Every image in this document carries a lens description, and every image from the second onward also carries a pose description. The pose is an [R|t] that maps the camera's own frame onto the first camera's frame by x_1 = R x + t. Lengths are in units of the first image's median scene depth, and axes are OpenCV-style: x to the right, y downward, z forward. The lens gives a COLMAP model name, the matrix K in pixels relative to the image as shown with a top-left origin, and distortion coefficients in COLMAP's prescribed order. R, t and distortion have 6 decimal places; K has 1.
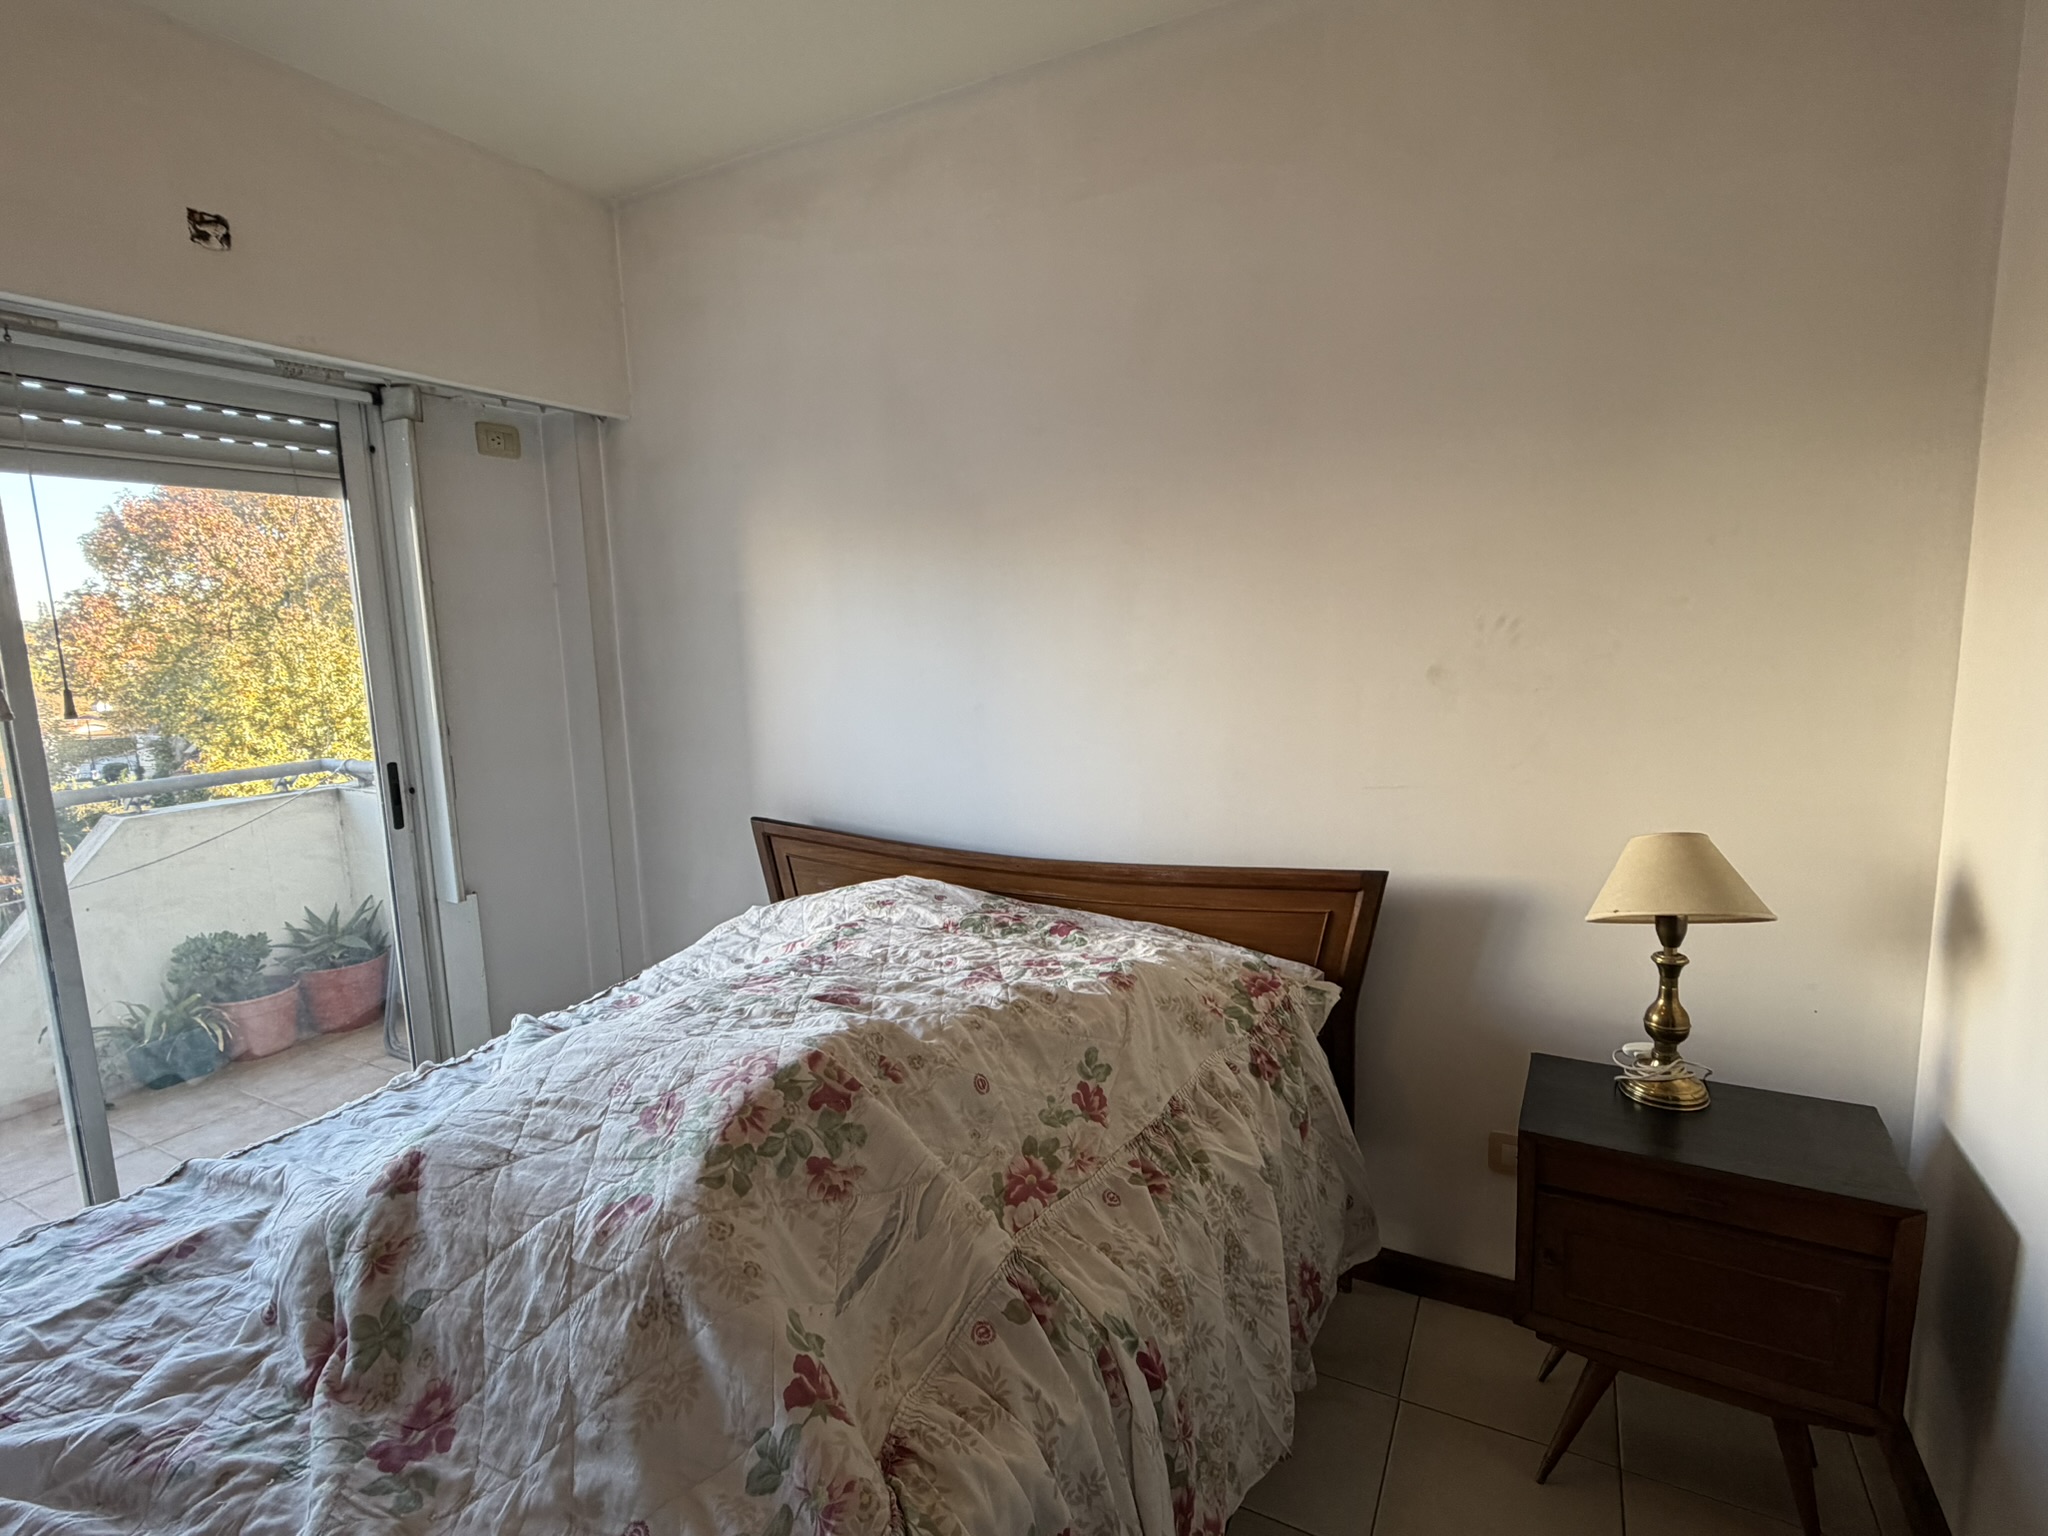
lens RADIAL K [[1008.3, 0, 1026.1], [0, 1008.3, 760.5], [0, 0, 1]] dist [-0.000503, 0.000003]
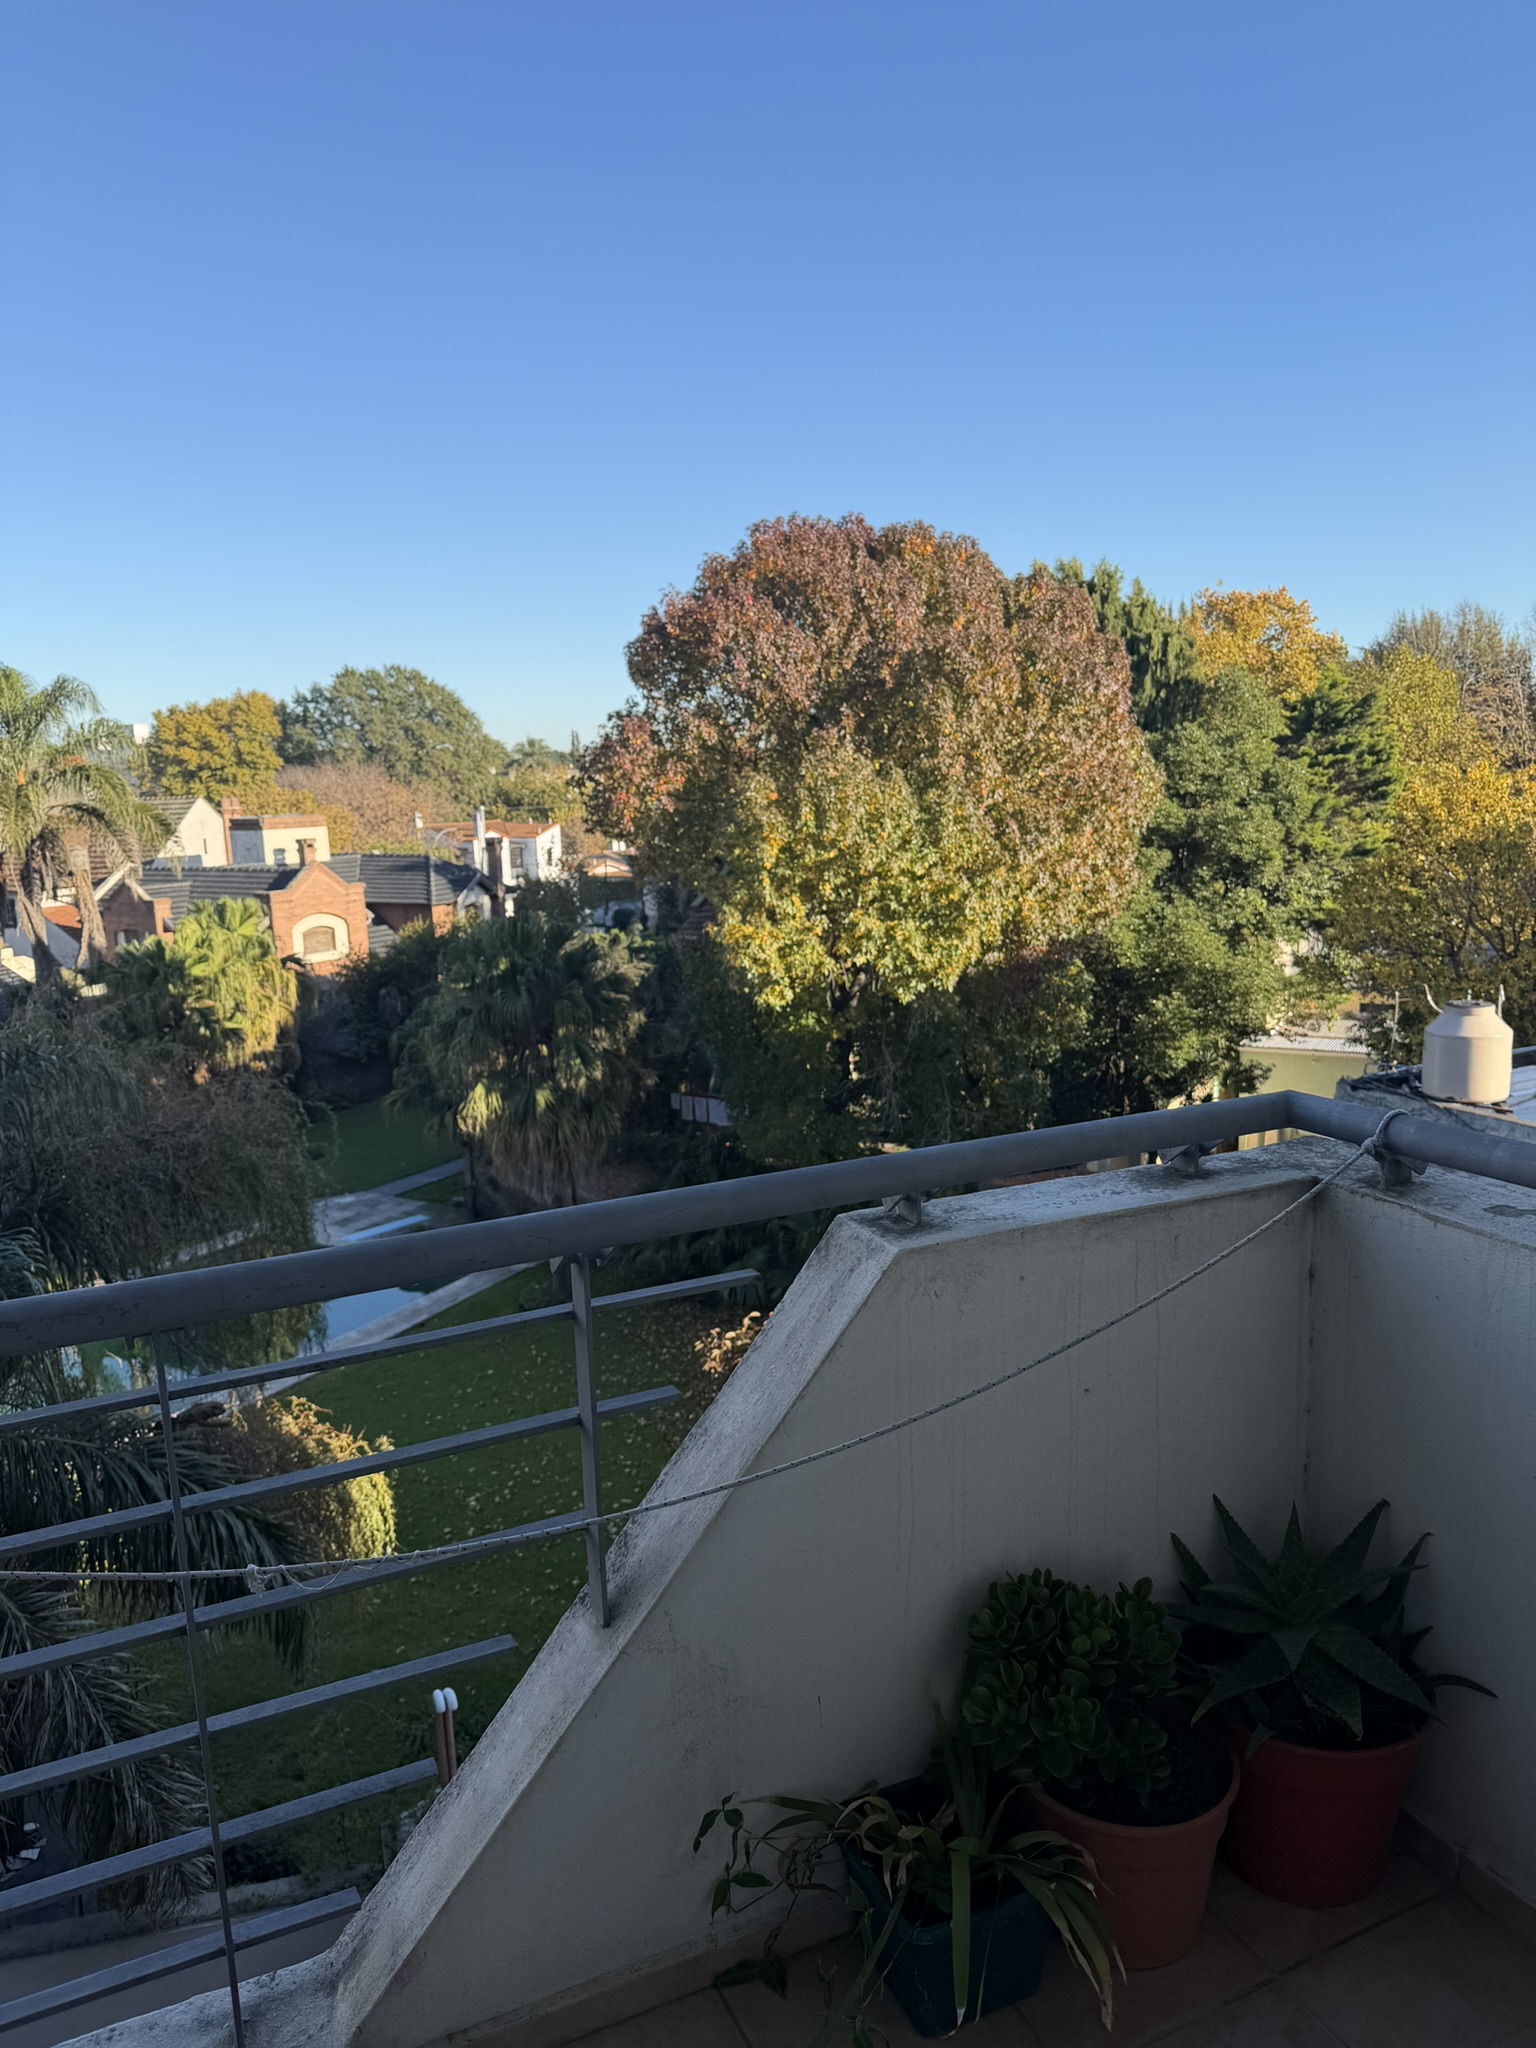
lens RADIAL K [[1433.7, 0, 757.8], [0, 1433.7, 1031.5], [0, 0, 1]] dist [0.083693, -0.103794]
pose [[0.803560, 0.110218, -0.584931, -0.110133], [-0.073746, 0.993570, 0.085907, -0.014744], [0.590638, -0.025895, 0.806521, 0.088031]]
